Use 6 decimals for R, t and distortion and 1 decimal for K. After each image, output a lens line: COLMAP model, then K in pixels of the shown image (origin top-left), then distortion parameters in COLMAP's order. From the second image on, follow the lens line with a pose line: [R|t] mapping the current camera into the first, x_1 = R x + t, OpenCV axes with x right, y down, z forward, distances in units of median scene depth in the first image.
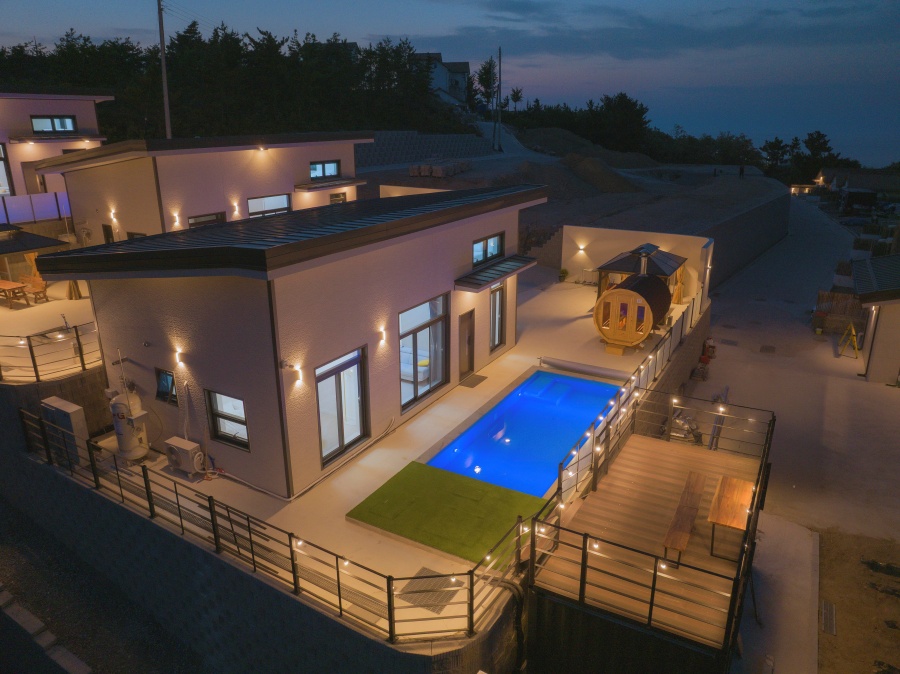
lens RADIAL K [[636.8, 0, 454.1], [0, 636.8, 338.8], [0, 0, 1]] dist [-0.060888, 0.036680]
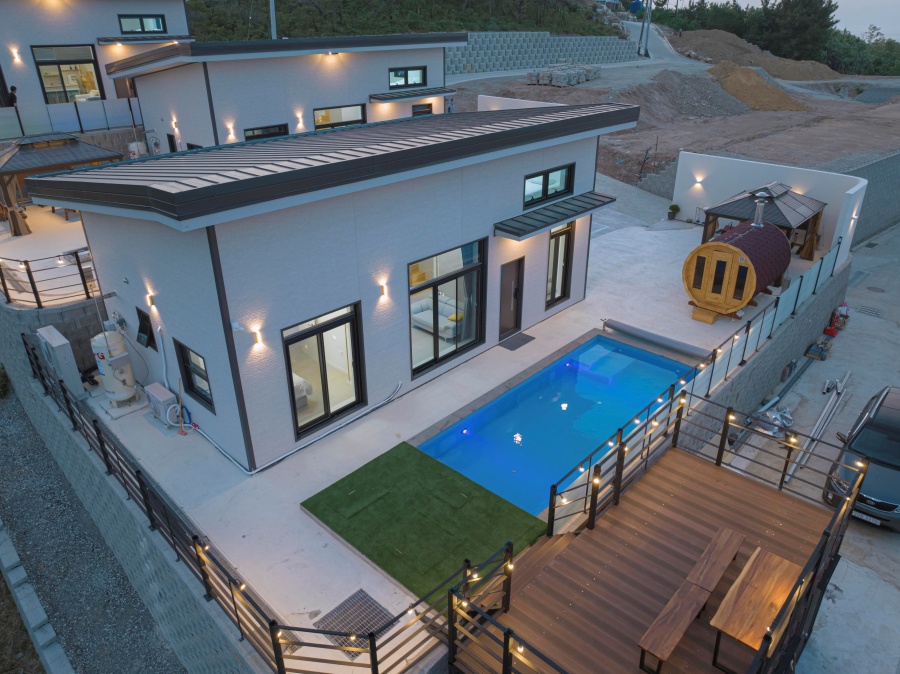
lens RADIAL K [[636.8, 0, 451.8], [0, 636.8, 334.9], [0, 0, 1]] dist [-0.060888, 0.036680]
pose [[0.973520, 0.101383, -0.204893, 0.119034], [-0.073201, 0.987337, 0.140739, -0.055976], [0.216567, -0.122014, 0.968613, 0.152274]]
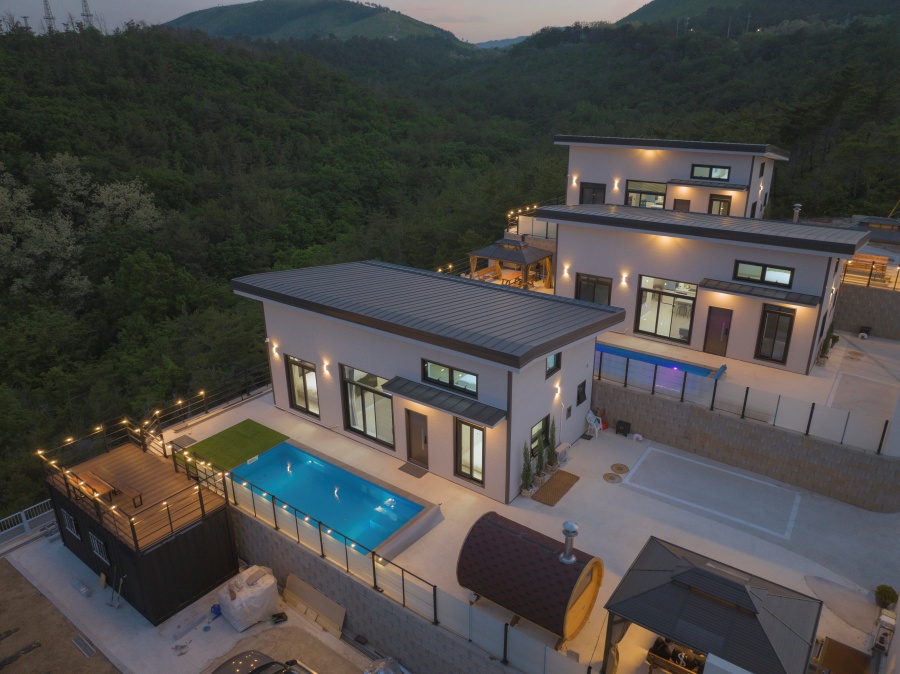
lens RADIAL K [[636.8, 0, 452.3], [0, 636.8, 335.5], [0, 0, 1]] dist [-0.060888, 0.036680]
pose [[-0.127367, 0.367323, -0.921331, 0.958312], [-0.306057, 0.869013, 0.388775, -0.593062], [0.943455, 0.331497, 0.001738, 0.973231]]
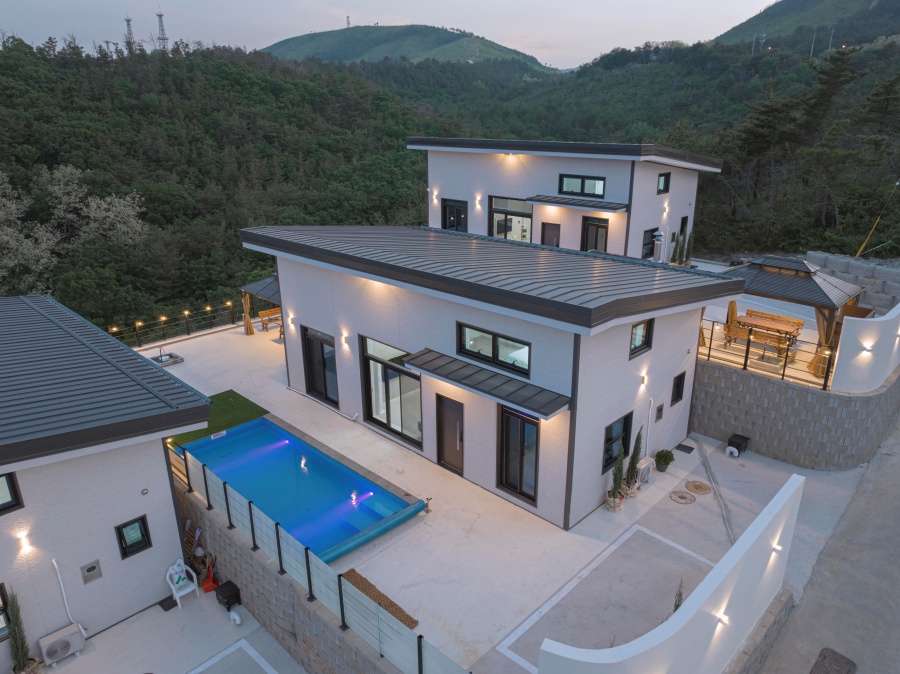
lens RADIAL K [[636.8, 0, 449.1], [0, 636.8, 337.0], [0, 0, 1]] dist [-0.060888, 0.036680]
pose [[-0.258590, 0.327737, -0.908691, 0.361693], [-0.300071, 0.866897, 0.398055, -0.688546], [0.918199, 0.375605, -0.125827, 1.551632]]
